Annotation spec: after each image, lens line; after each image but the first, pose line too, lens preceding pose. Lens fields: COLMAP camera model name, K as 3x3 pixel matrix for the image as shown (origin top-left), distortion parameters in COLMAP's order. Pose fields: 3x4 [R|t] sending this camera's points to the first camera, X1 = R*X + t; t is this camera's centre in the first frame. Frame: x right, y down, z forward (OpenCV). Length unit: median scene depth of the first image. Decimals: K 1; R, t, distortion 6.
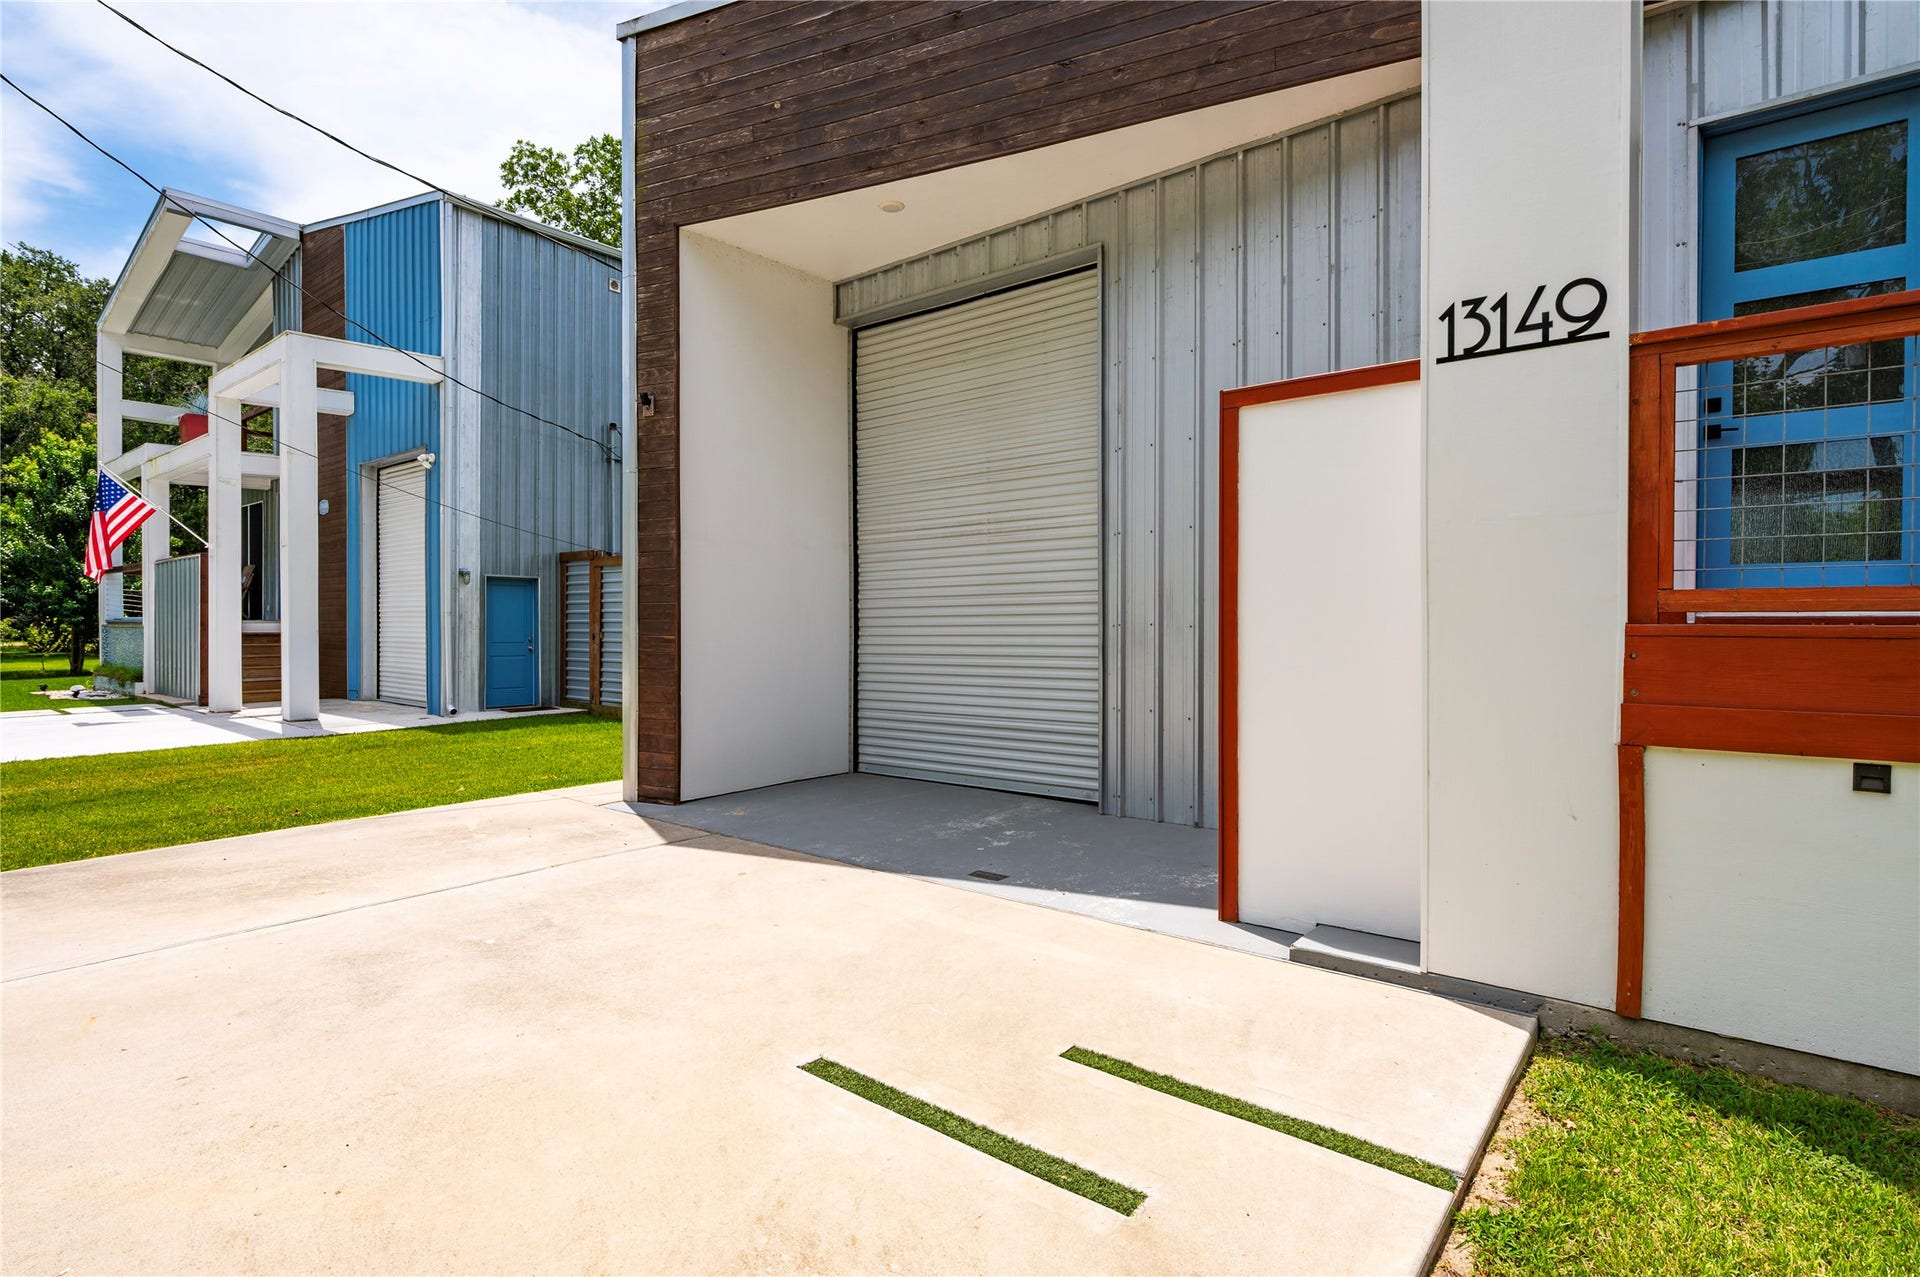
lens RADIAL K [[958.7, 0, 970.7], [0, 958.7, 632.0], [0, 0, 1]] dist [-0.011776, 0.000415]
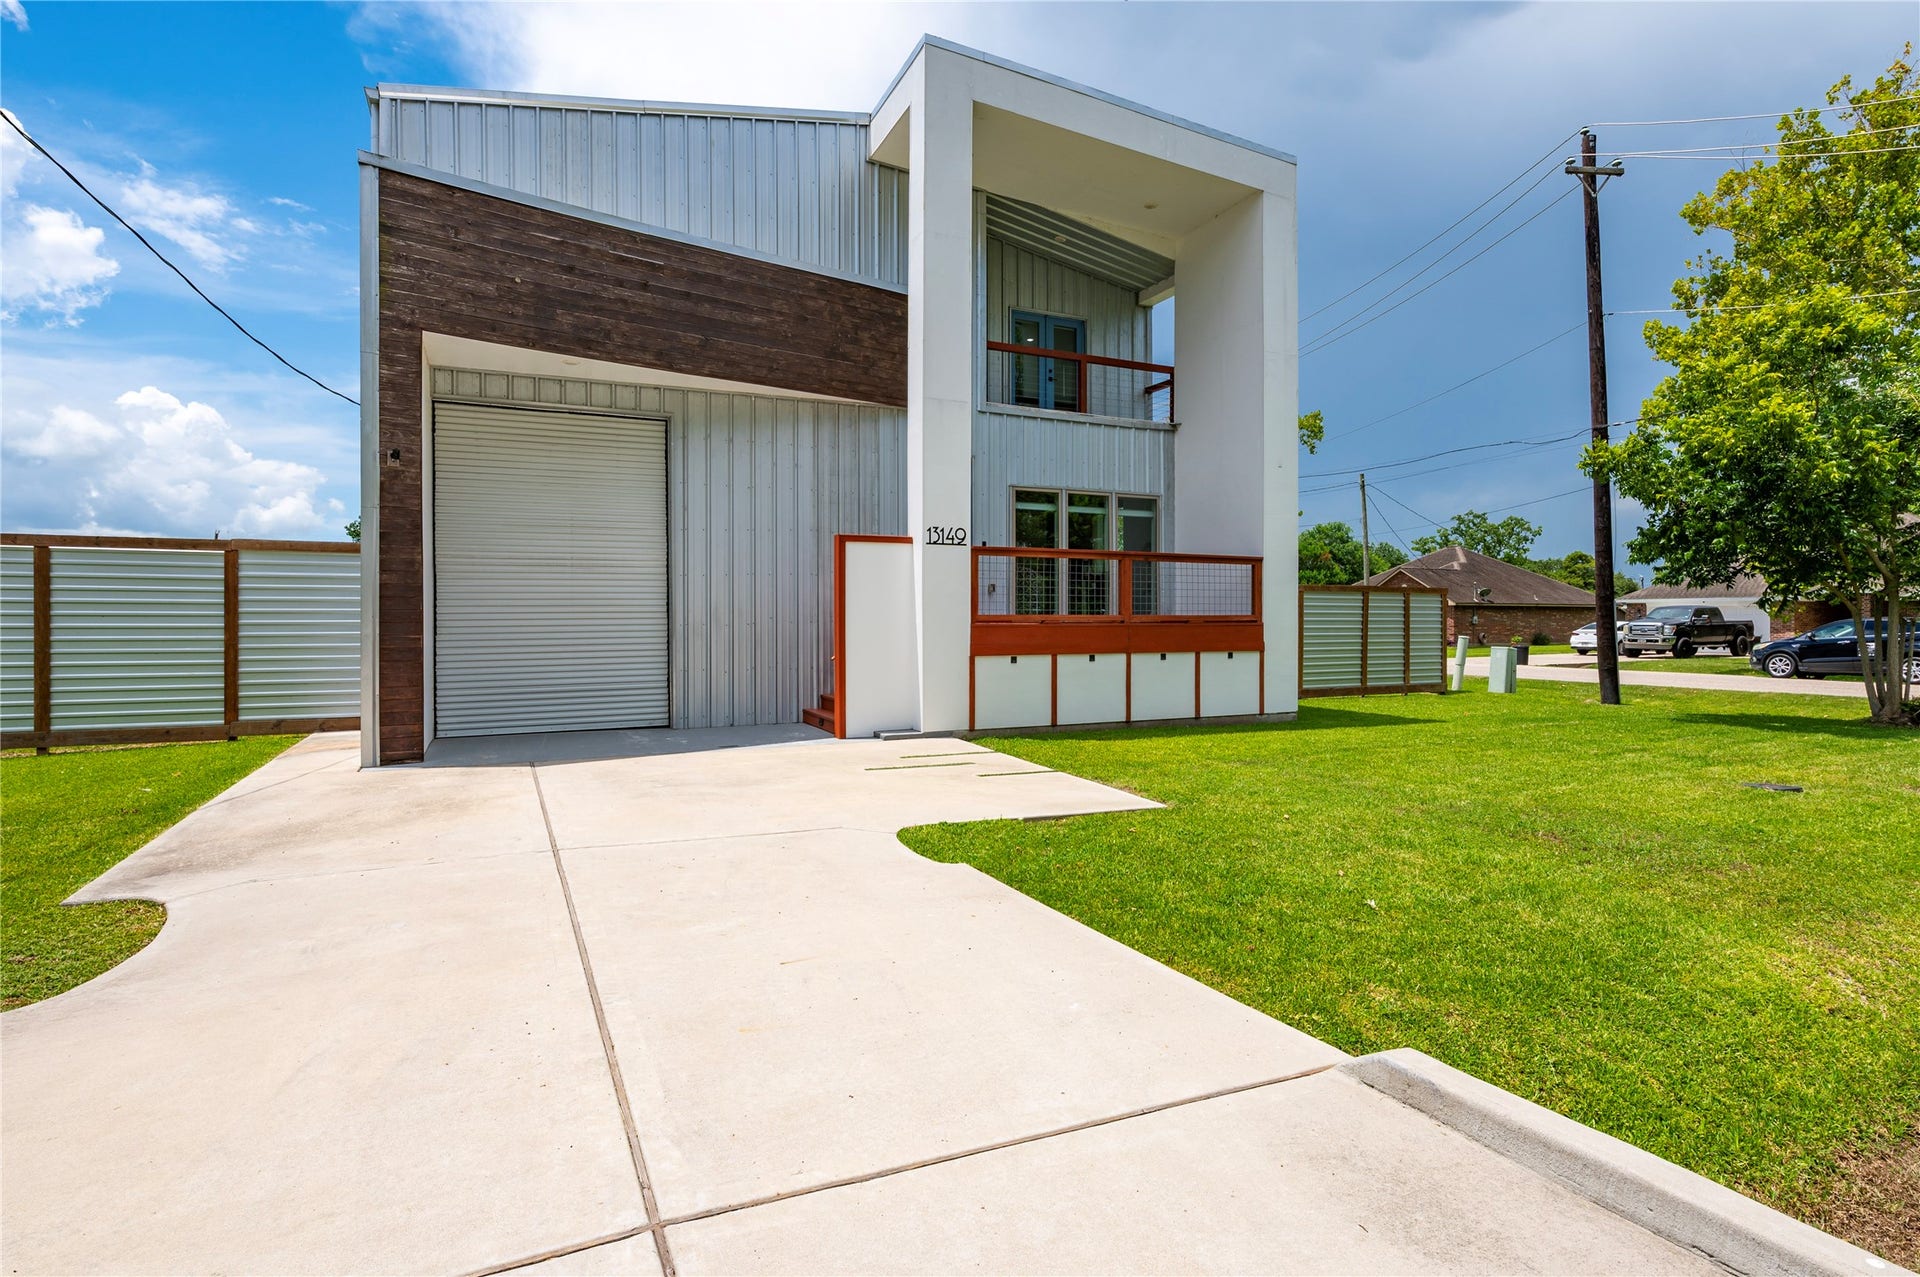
lens RADIAL K [[958.7, 0, 992.3], [0, 958.7, 609.7], [0, 0, 1]] dist [-0.011776, 0.000415]
pose [[0.413659, 0.009286, 0.910385, -1.170236], [0.012028, 0.999805, -0.015663, -0.001289], [-0.910353, 0.017429, 0.413466, -0.270689]]
